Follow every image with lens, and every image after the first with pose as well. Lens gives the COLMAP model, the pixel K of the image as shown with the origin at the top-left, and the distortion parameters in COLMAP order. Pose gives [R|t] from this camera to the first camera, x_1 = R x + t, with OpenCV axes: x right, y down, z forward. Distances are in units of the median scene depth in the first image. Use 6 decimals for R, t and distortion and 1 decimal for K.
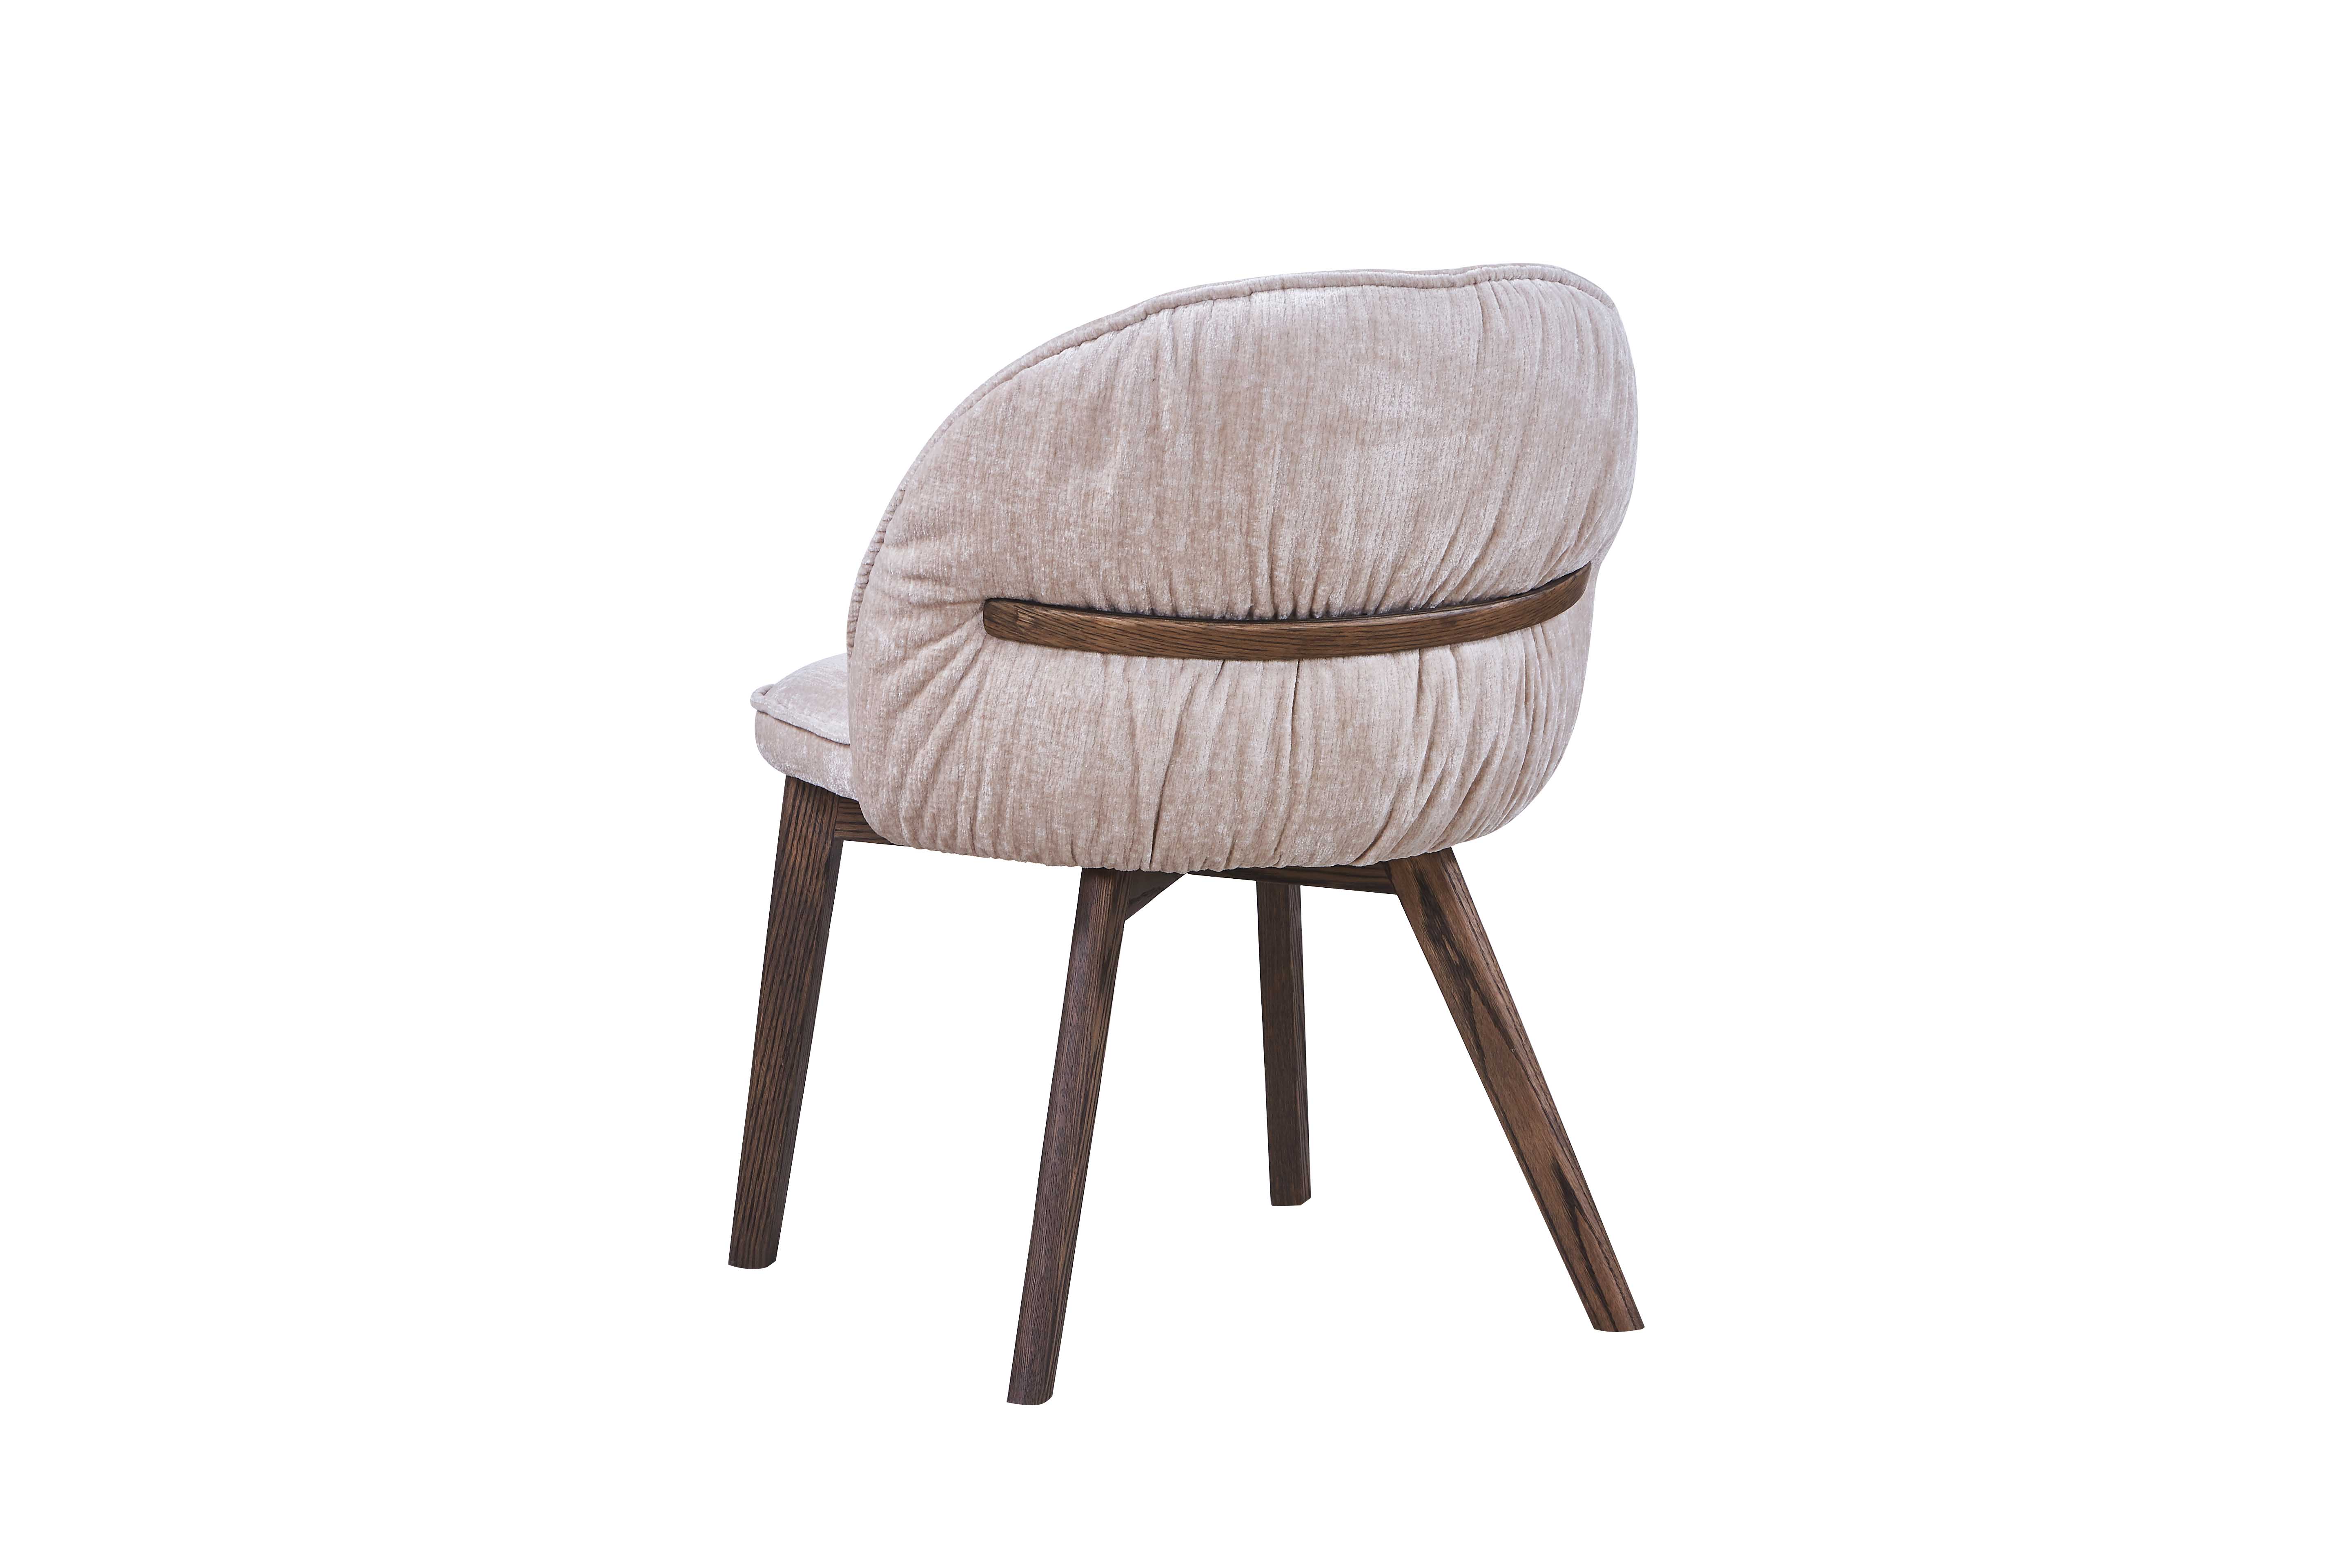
lens RADIAL K [[9043.3, 0, 1175.3], [0, 9043.3, 783.6], [0, 0, 1]] dist [0.733565, 0.000000]
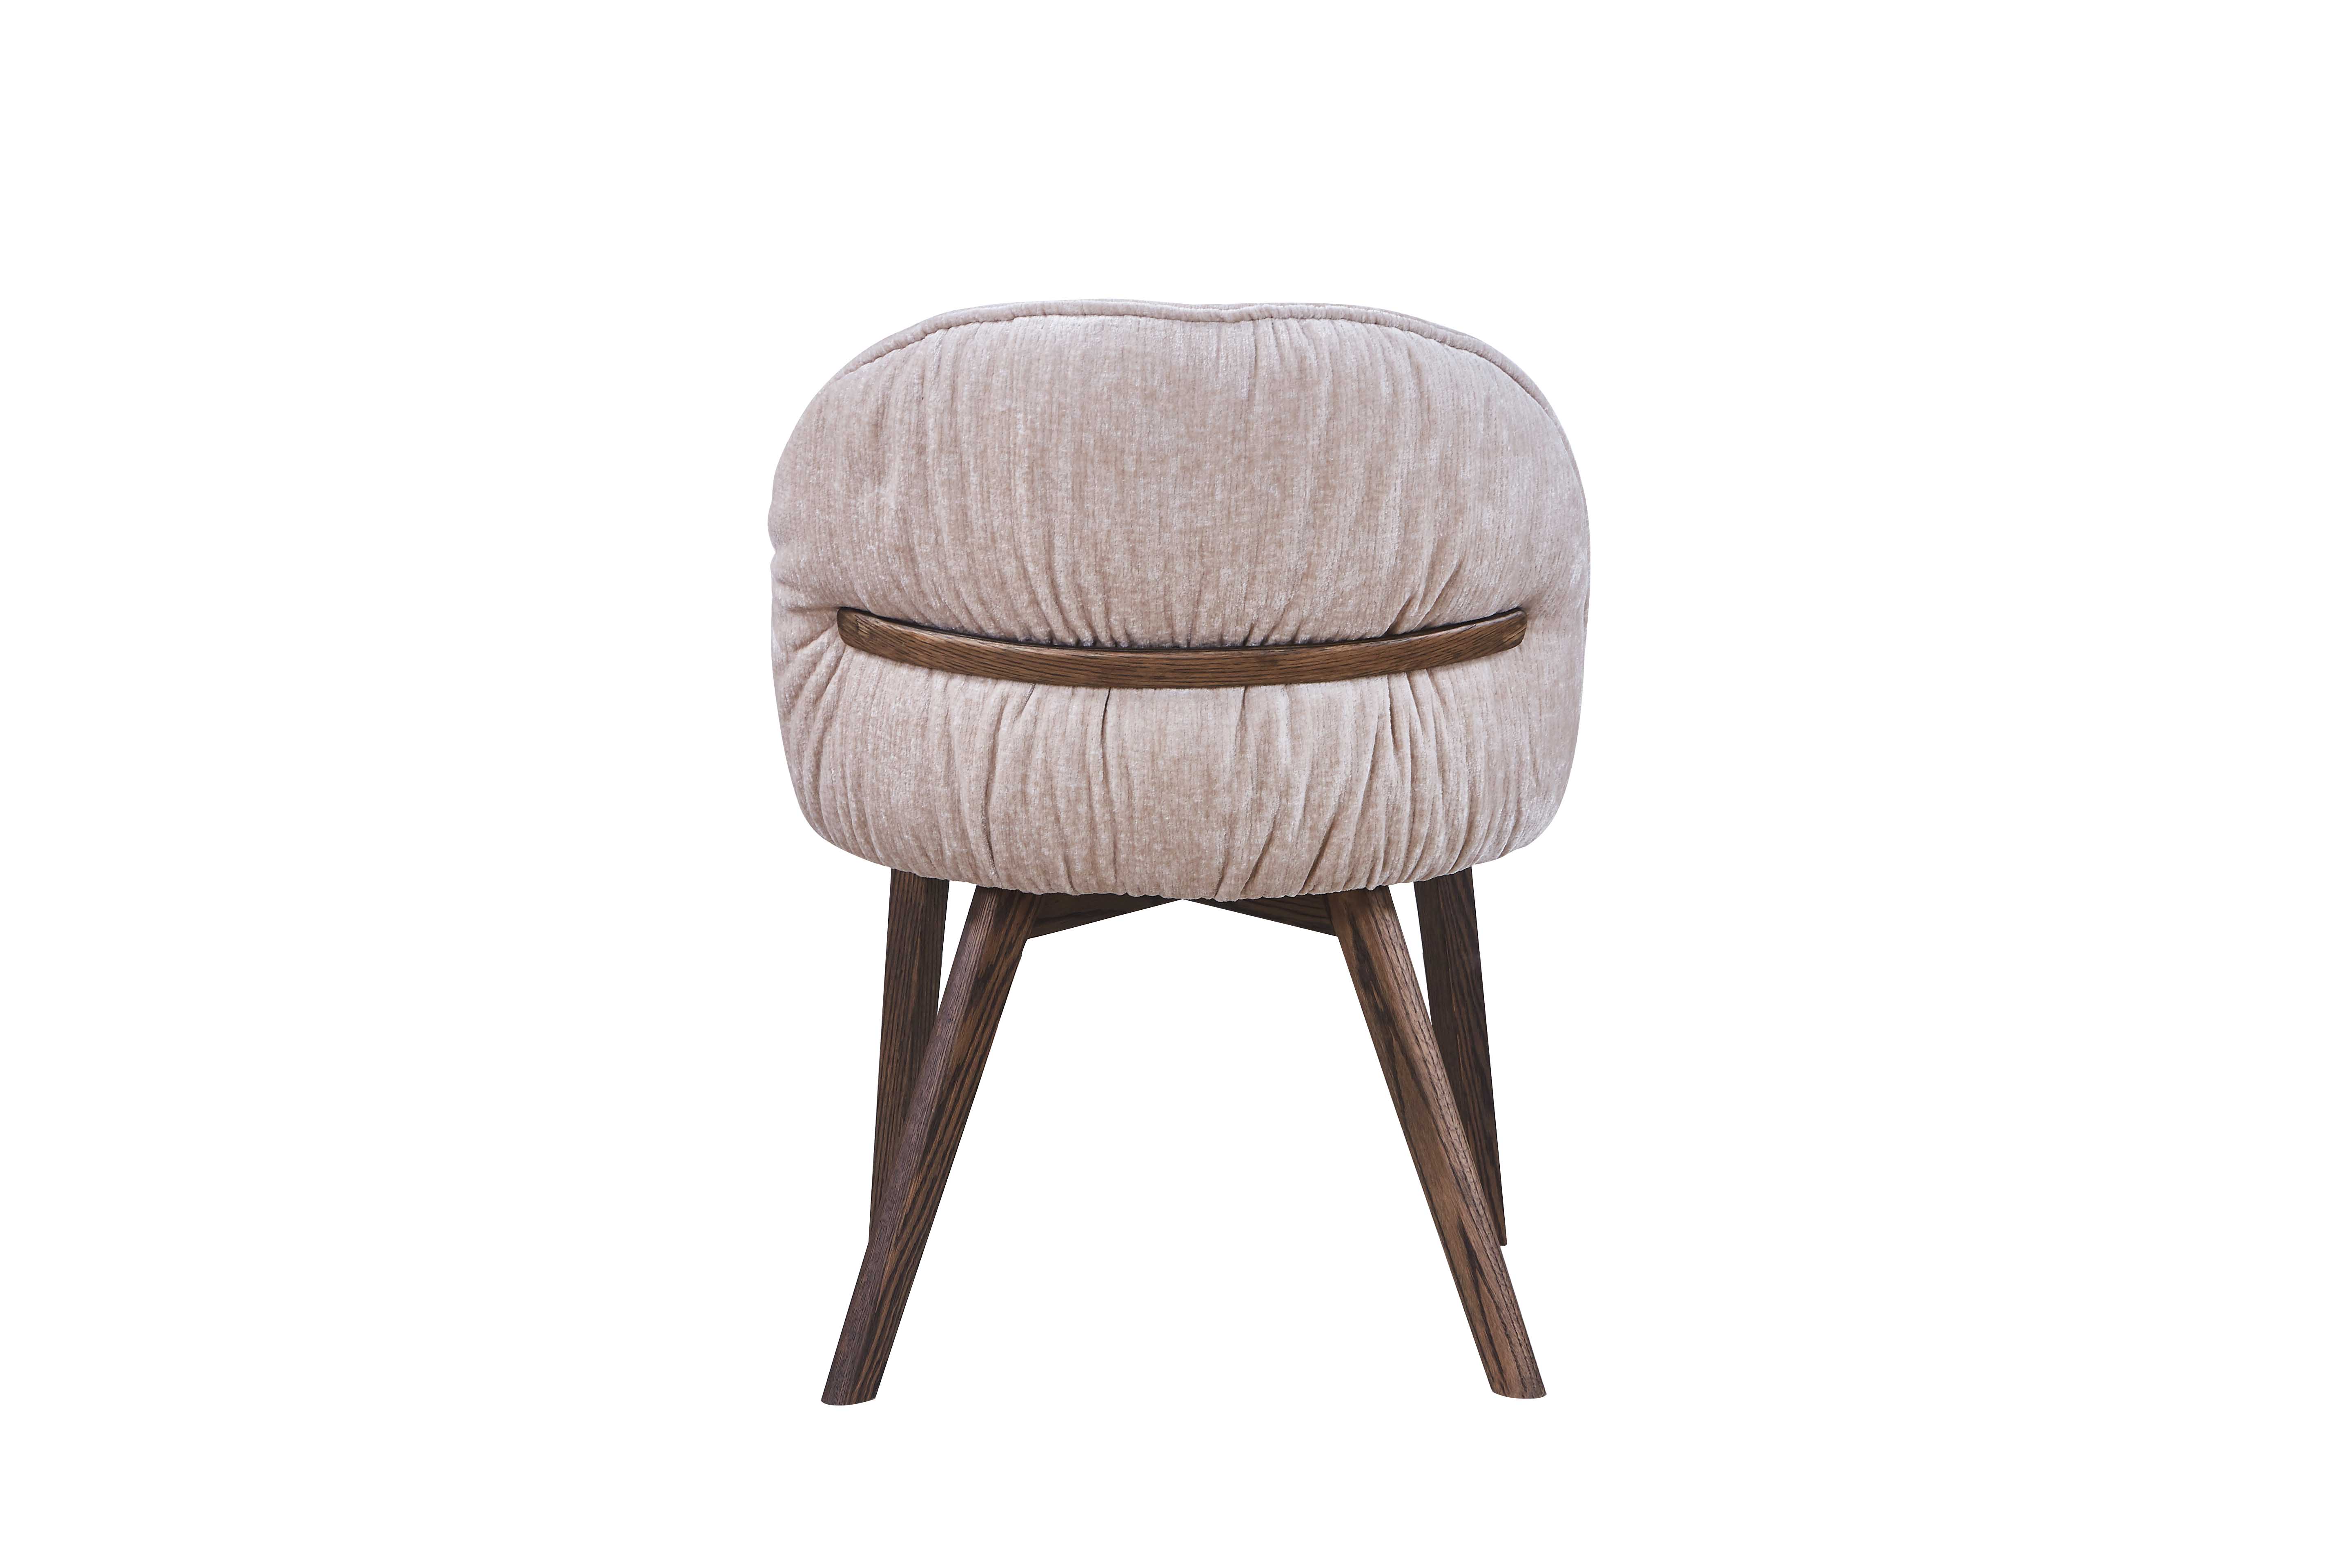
lens RADIAL K [[9043.3, 0, 1175.1], [0, 9043.3, 785.4], [0, 0, 1]] dist [0.733565, 0.000000]
pose [[0.880993, 0.072231, -0.467584, 0.487242], [-0.071067, 0.997268, 0.020154, -0.023630], [0.467762, 0.015474, 0.883719, 0.123363]]
